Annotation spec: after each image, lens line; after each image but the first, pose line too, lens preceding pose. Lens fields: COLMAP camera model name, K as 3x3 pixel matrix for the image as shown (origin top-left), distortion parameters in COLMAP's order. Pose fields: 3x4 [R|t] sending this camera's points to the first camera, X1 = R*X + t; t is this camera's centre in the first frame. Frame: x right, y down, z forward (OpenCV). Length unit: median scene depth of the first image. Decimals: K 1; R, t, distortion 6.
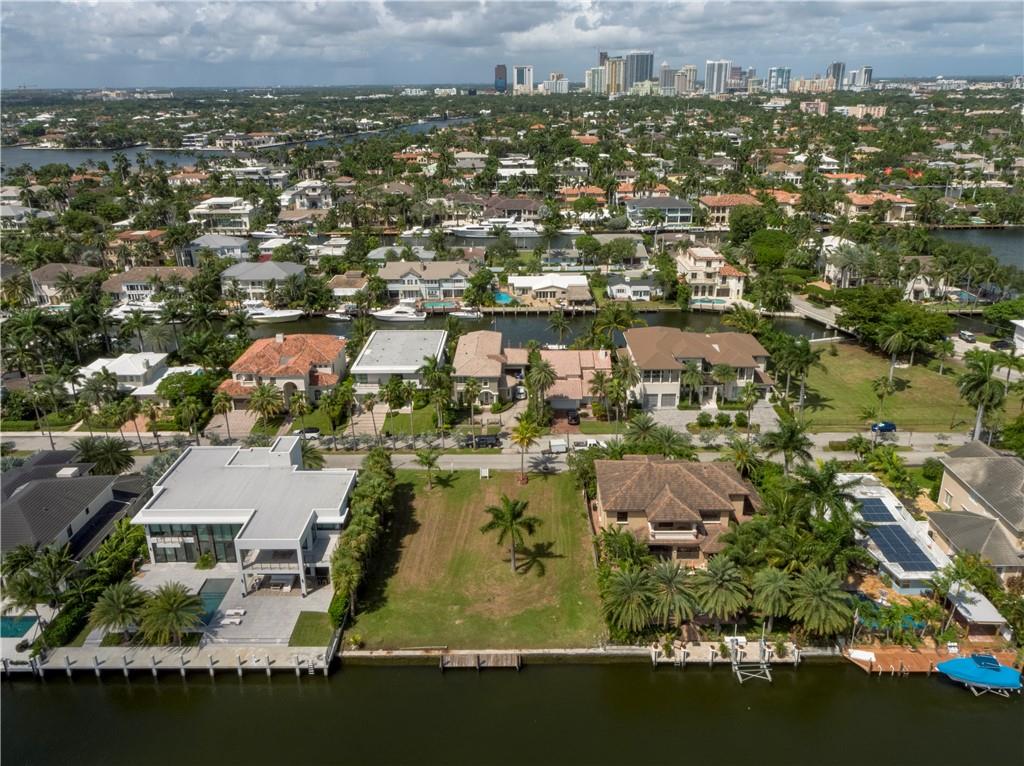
lens RADIAL K [[741.7, 0, 510.1], [0, 741.7, 341.6], [0, 0, 1]] dist [0.009347, 0.002190]
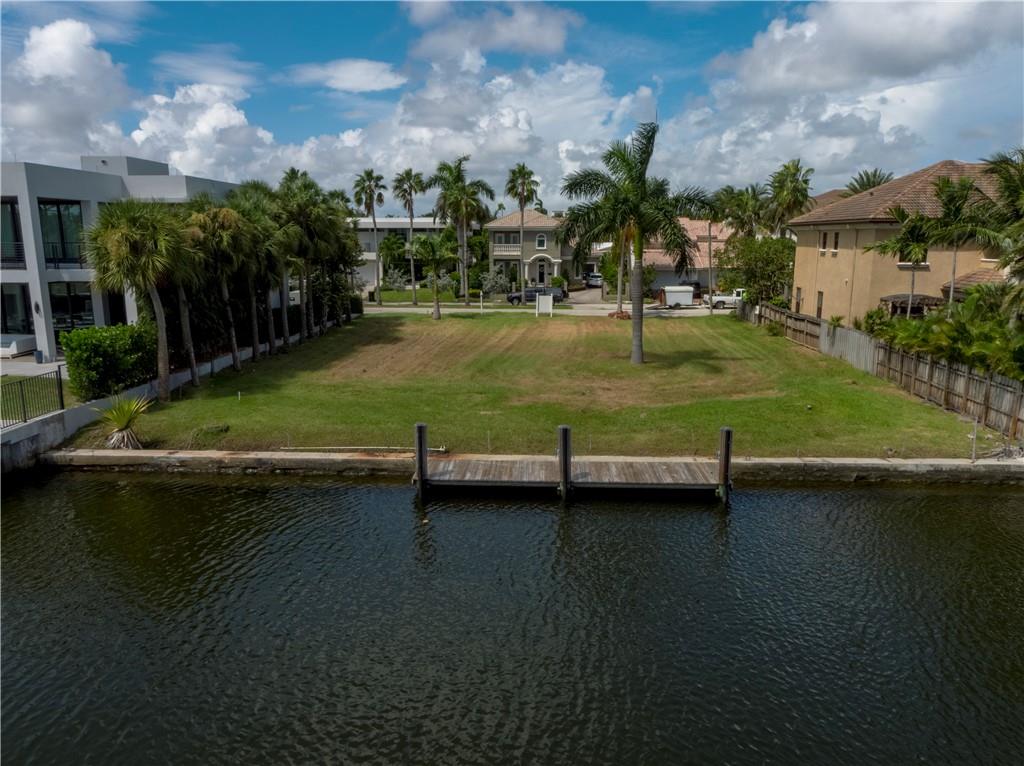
lens RADIAL K [[725.7, 0, 515.7], [0, 725.7, 381.5], [0, 0, 1]] dist [0.004260, 0.003230]
pose [[0.999101, 0.018529, -0.038132, -0.041781], [-0.023787, 0.989522, -0.142412, 0.363555], [0.035094, 0.143191, 0.989073, 0.622868]]
